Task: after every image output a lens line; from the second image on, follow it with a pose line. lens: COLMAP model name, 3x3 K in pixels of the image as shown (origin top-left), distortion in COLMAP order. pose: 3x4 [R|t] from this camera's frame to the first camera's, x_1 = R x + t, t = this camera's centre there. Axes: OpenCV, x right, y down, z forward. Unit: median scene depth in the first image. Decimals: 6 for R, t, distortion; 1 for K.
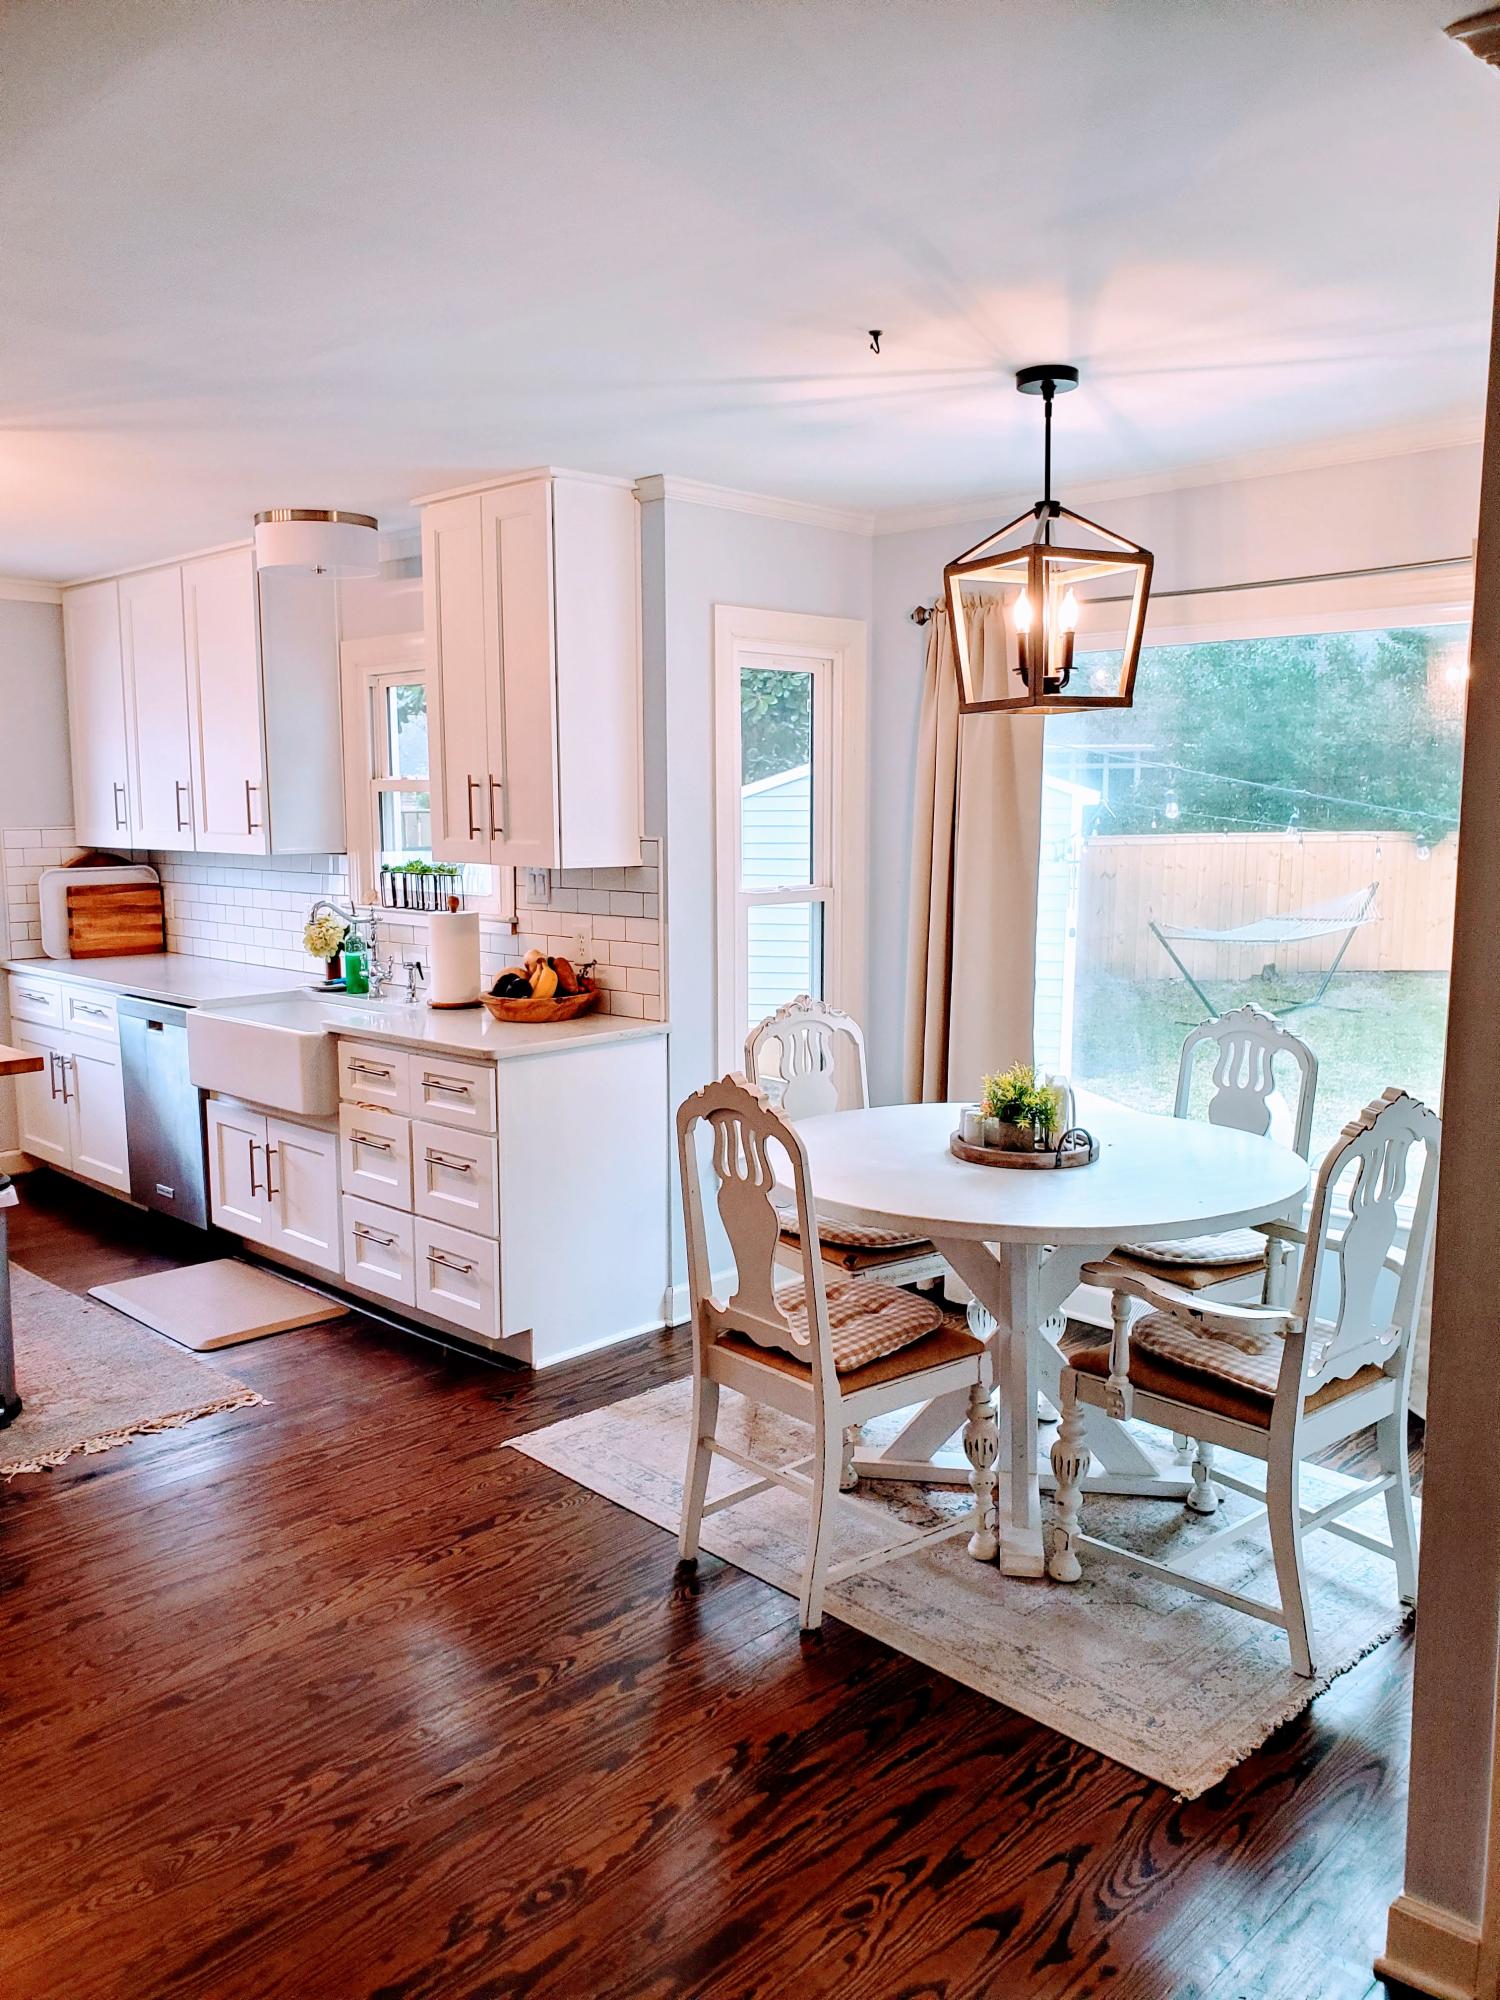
lens RADIAL K [[1500.3, 0, 754.6], [0, 1500.3, 971.0], [0, 0, 1]] dist [0.090123, -0.217329]
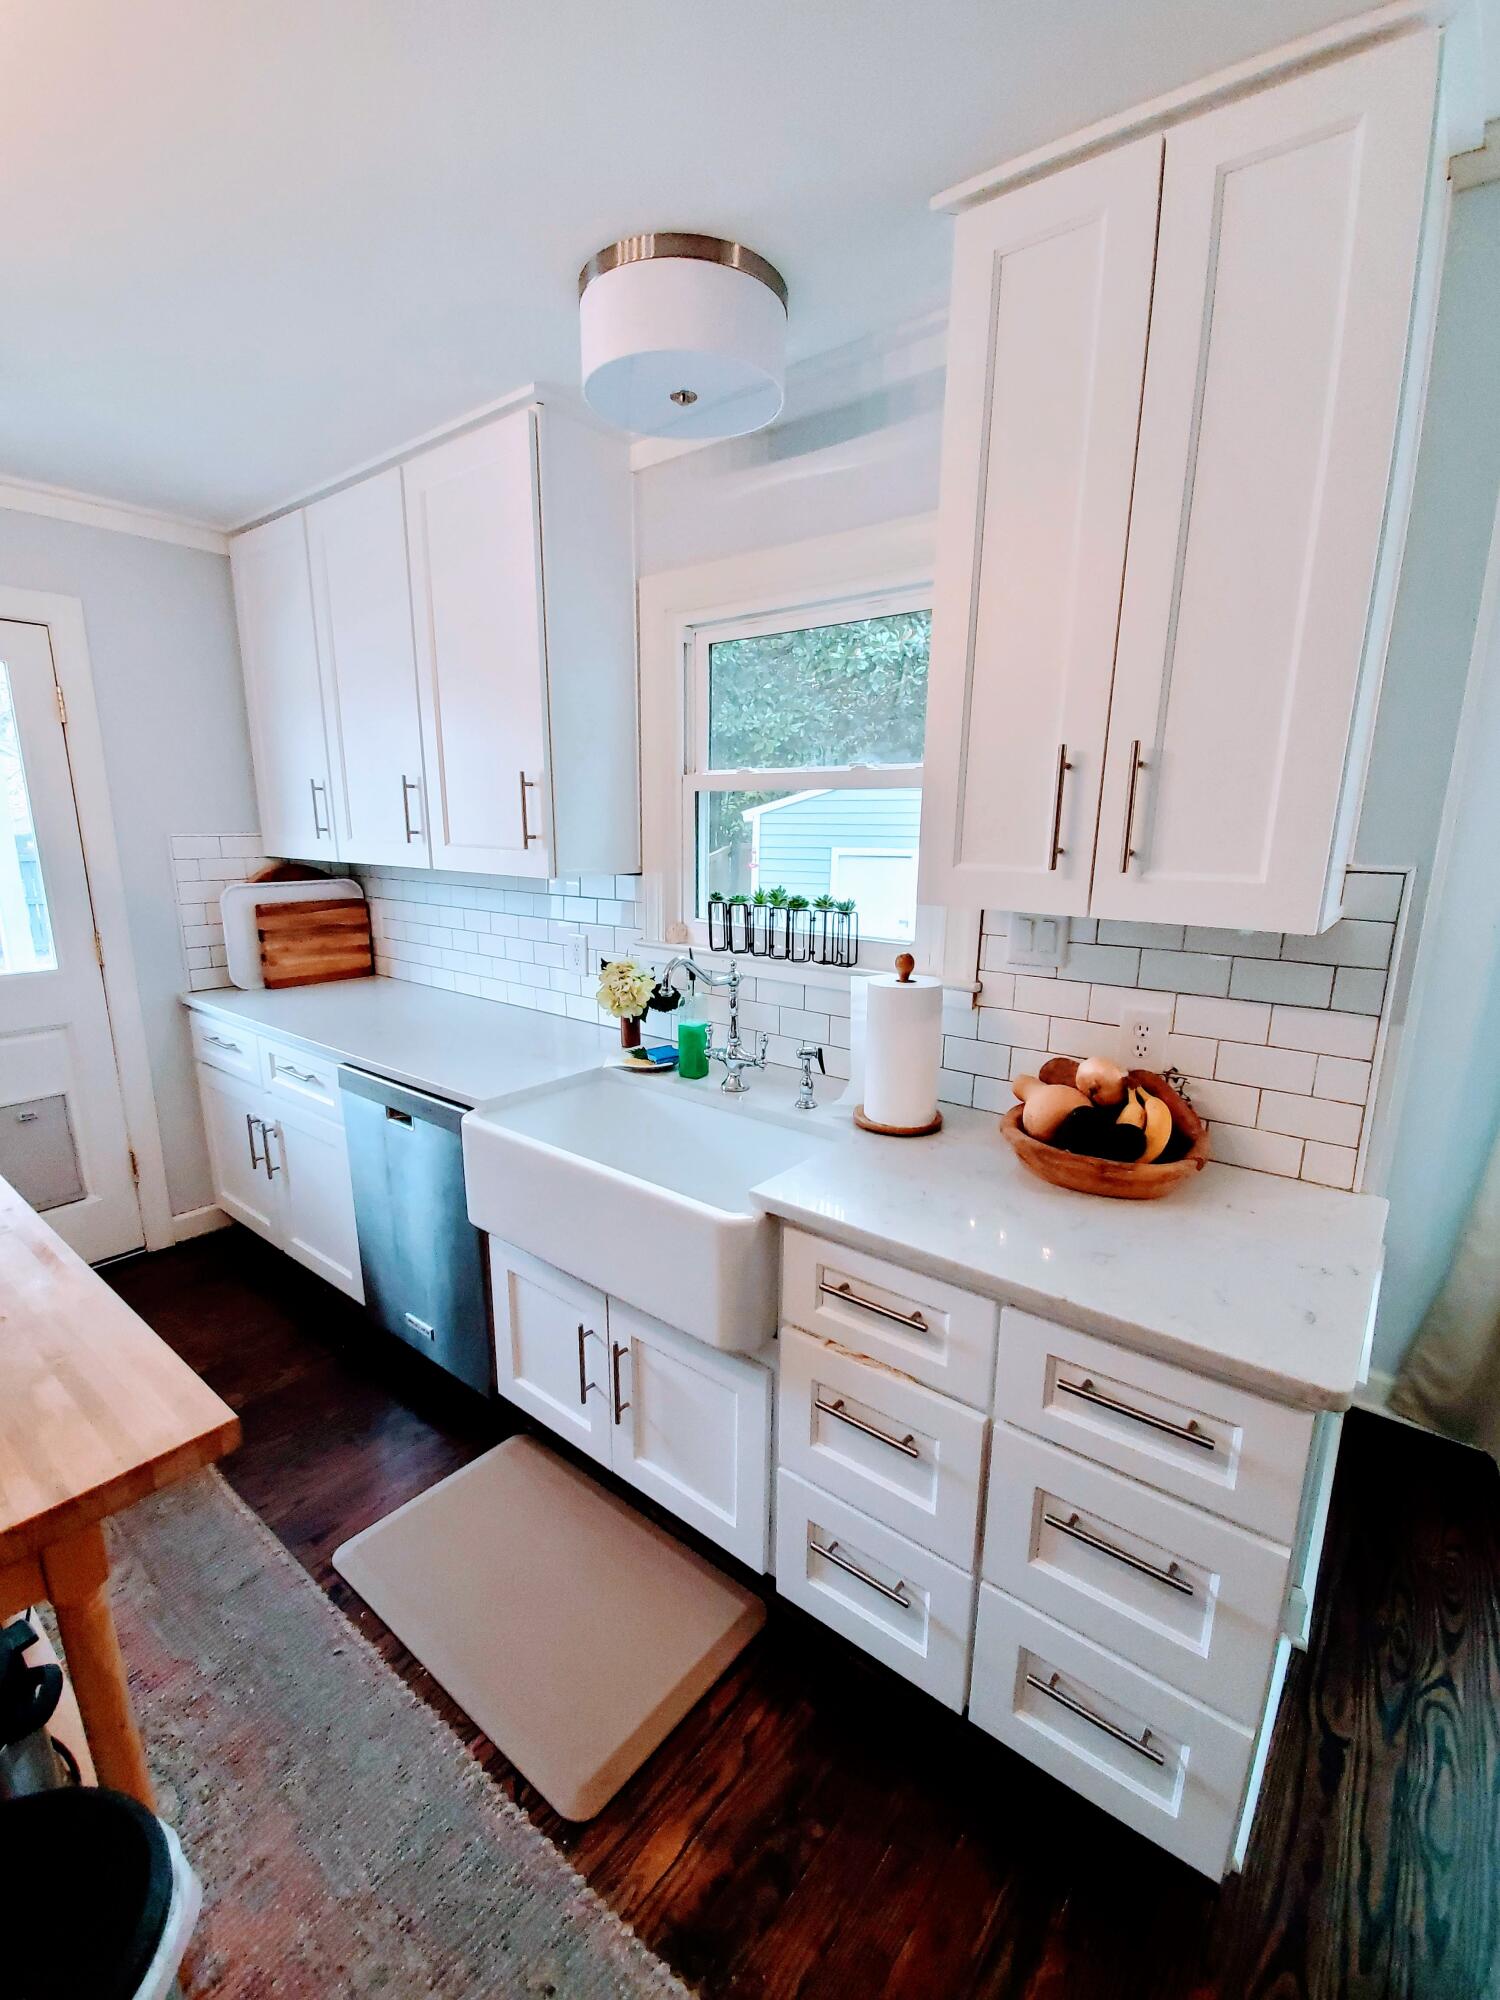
lens RADIAL K [[841.3, 0, 750.0], [0, 841.3, 1000.0], [0, 0, 1]] dist [0.001288, -0.000161]
pose [[0.994376, -0.010439, 0.105387, -0.239589], [-0.000123, 0.995016, 0.099717, -0.052390], [-0.105903, -0.099170, 0.989419, 0.521806]]
